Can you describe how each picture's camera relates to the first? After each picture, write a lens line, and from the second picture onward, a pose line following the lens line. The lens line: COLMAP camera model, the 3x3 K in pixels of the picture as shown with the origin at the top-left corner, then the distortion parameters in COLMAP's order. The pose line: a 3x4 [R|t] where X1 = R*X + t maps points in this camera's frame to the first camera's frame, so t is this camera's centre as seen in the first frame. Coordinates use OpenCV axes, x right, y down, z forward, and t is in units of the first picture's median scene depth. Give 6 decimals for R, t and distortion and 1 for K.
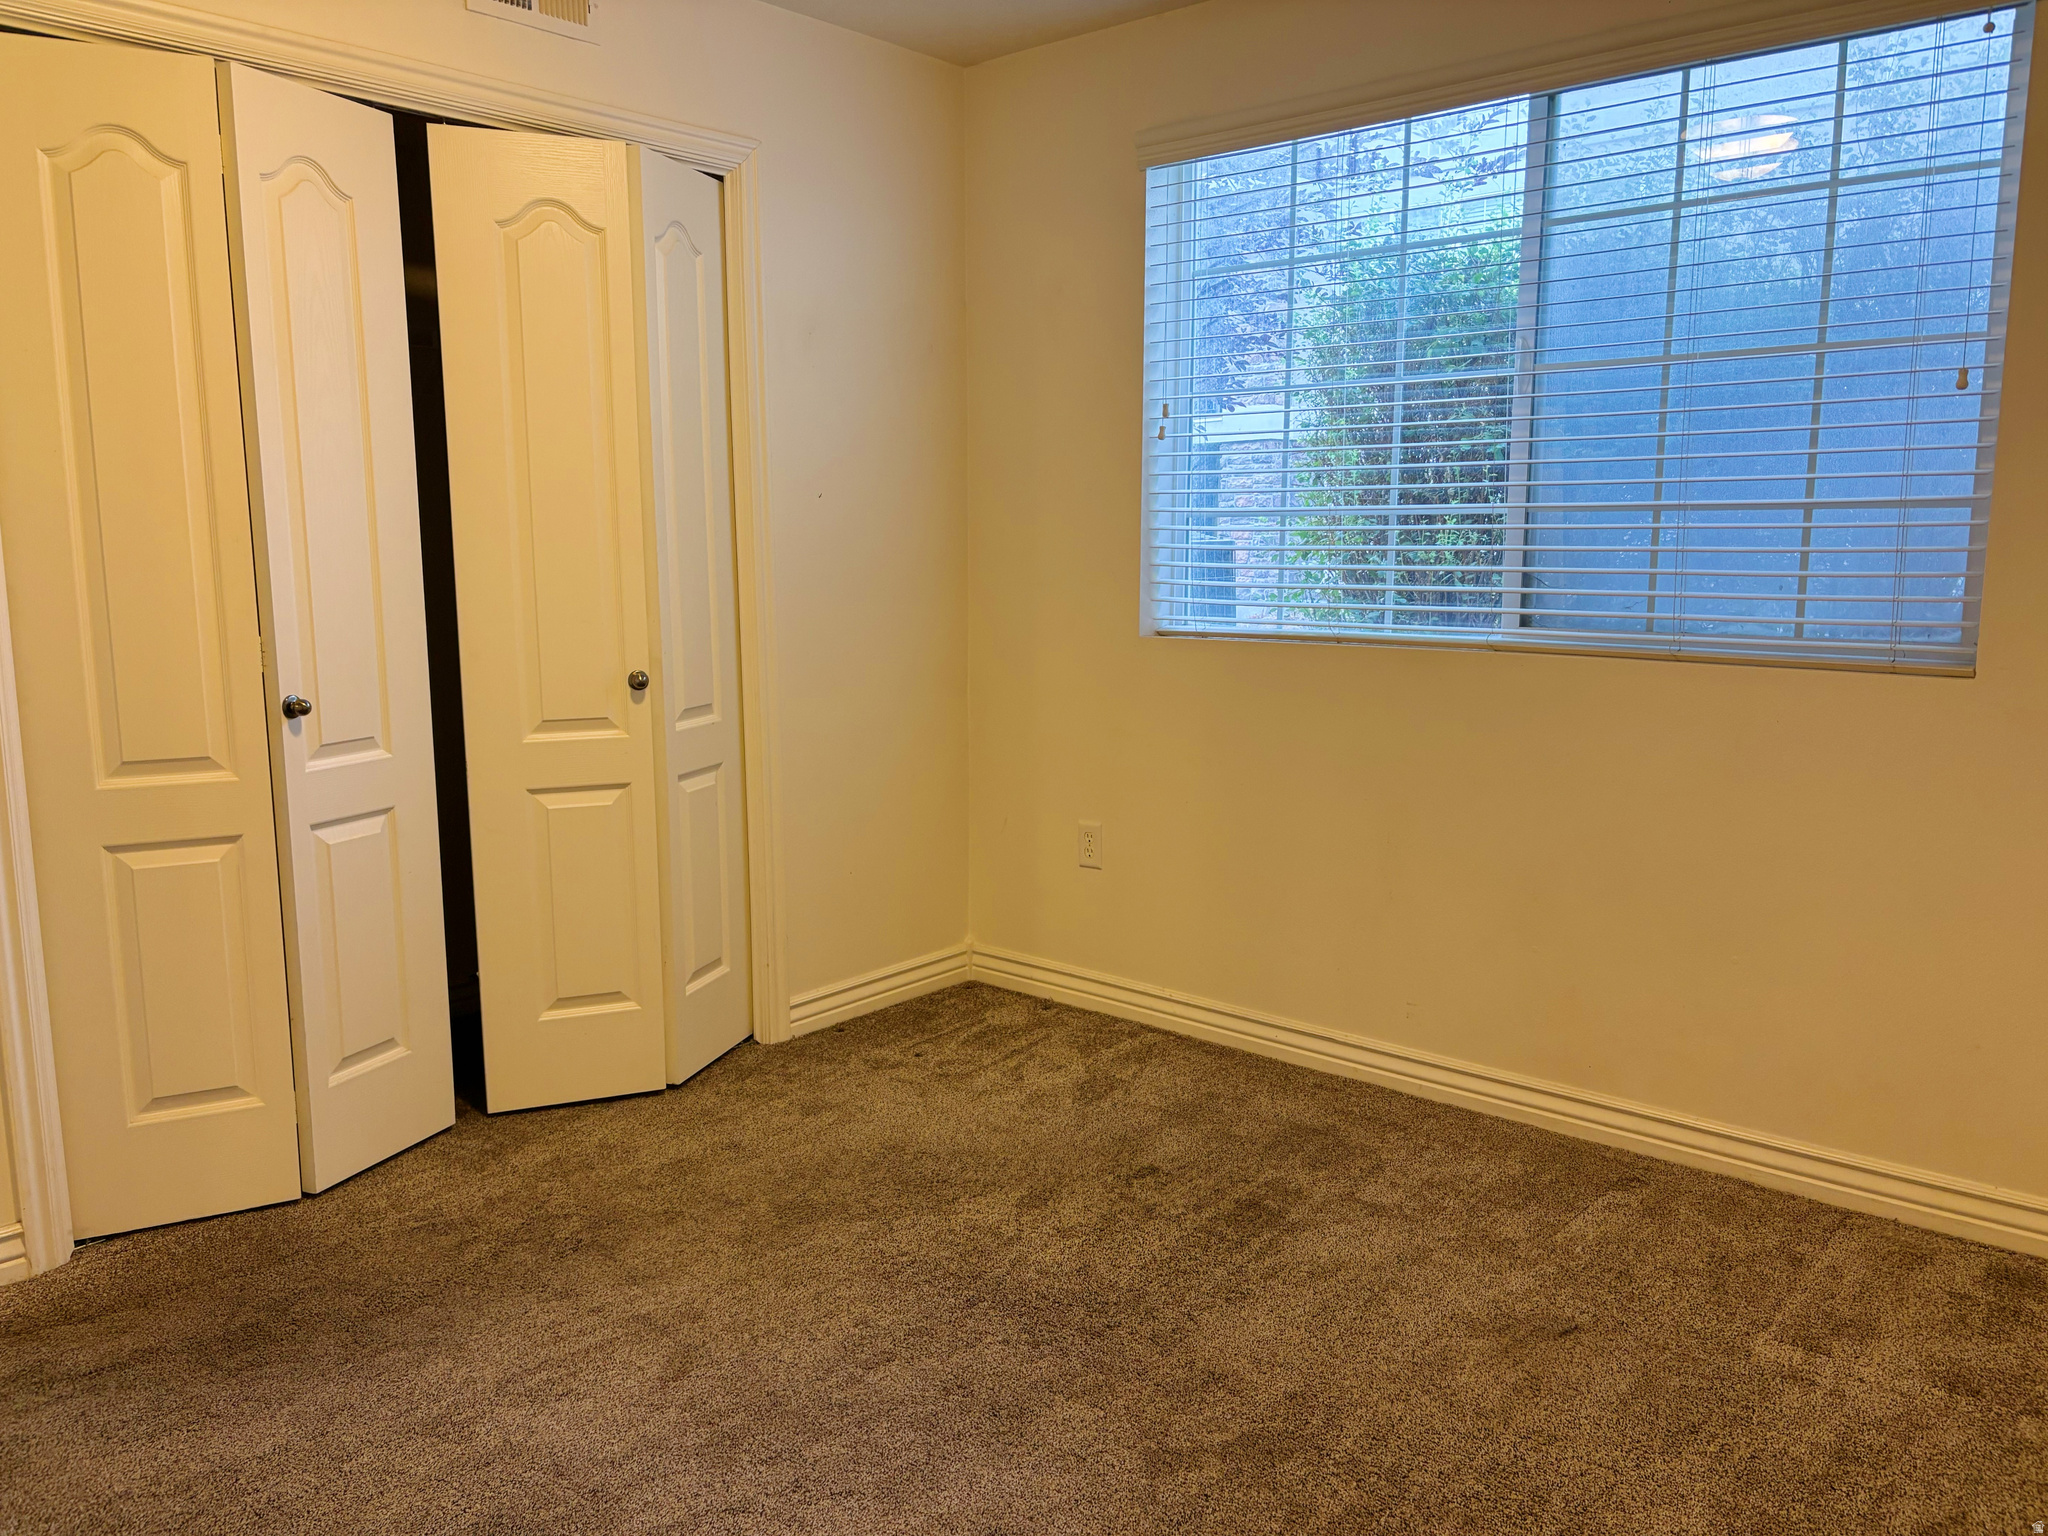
lens RADIAL K [[1522.5, 0, 1024.0], [0, 1522.5, 768.0], [0, 0, 1]] dist [0.020977, -0.000970]
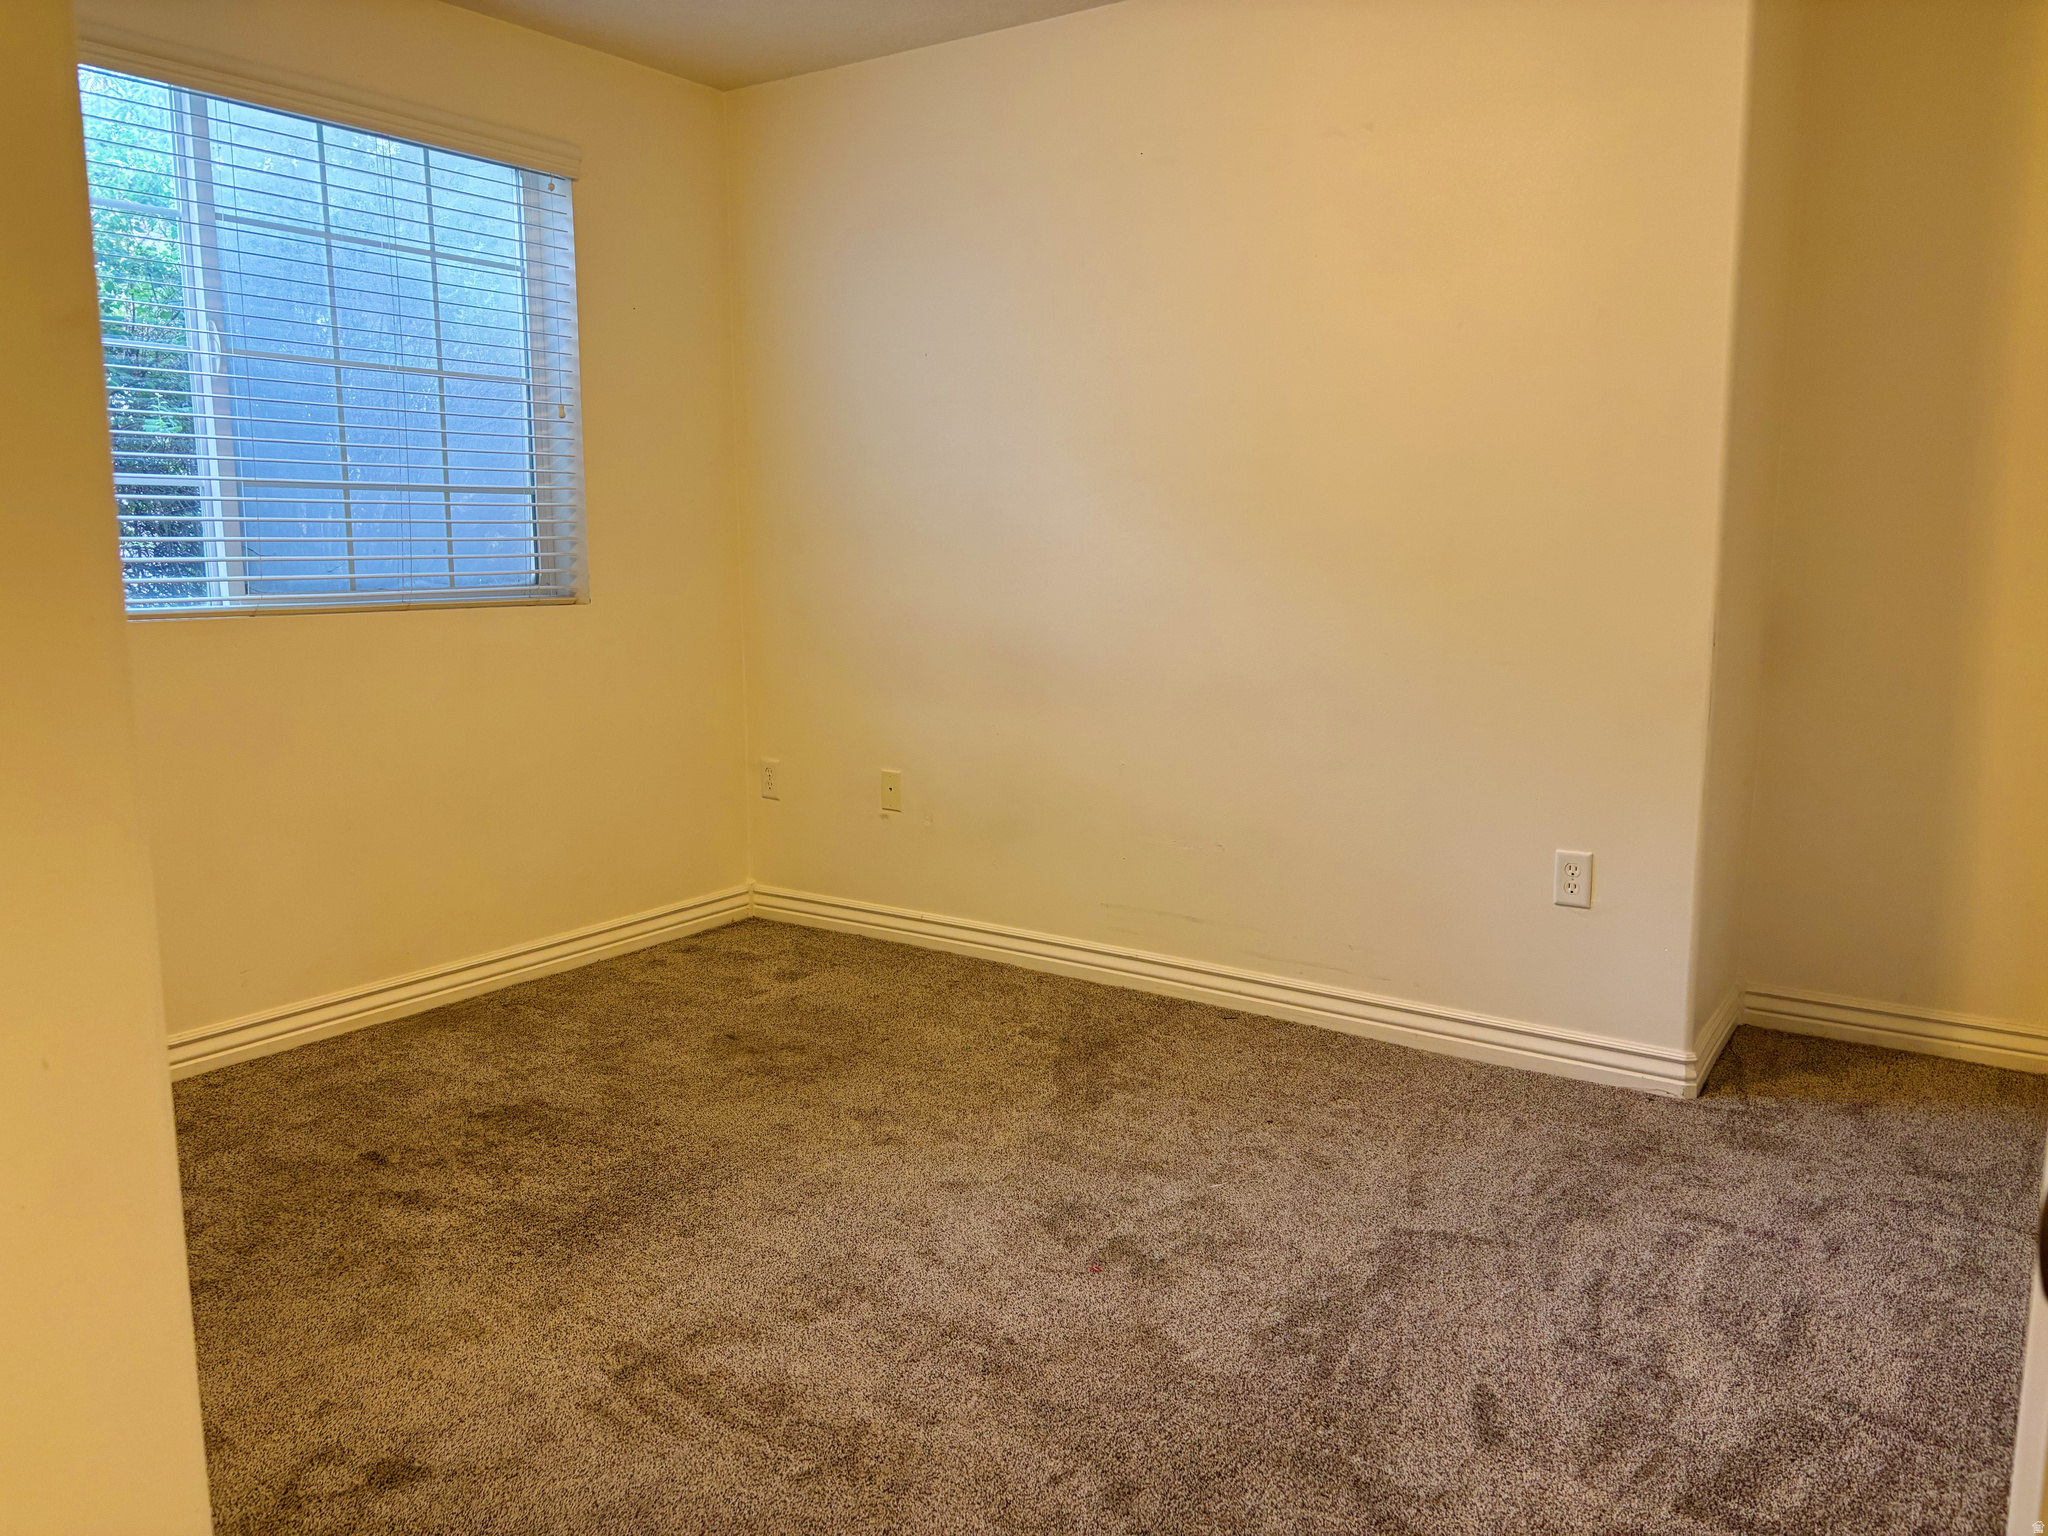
lens RADIAL K [[1522.5, 0, 1024.0], [0, 1522.5, 768.0], [0, 0, 1]] dist [0.020977, -0.000970]
pose [[-0.094995, -0.155830, 0.983205, -0.888757], [0.148187, 0.974454, 0.168761, -0.081811], [-0.984386, 0.161730, -0.069476, 0.622990]]
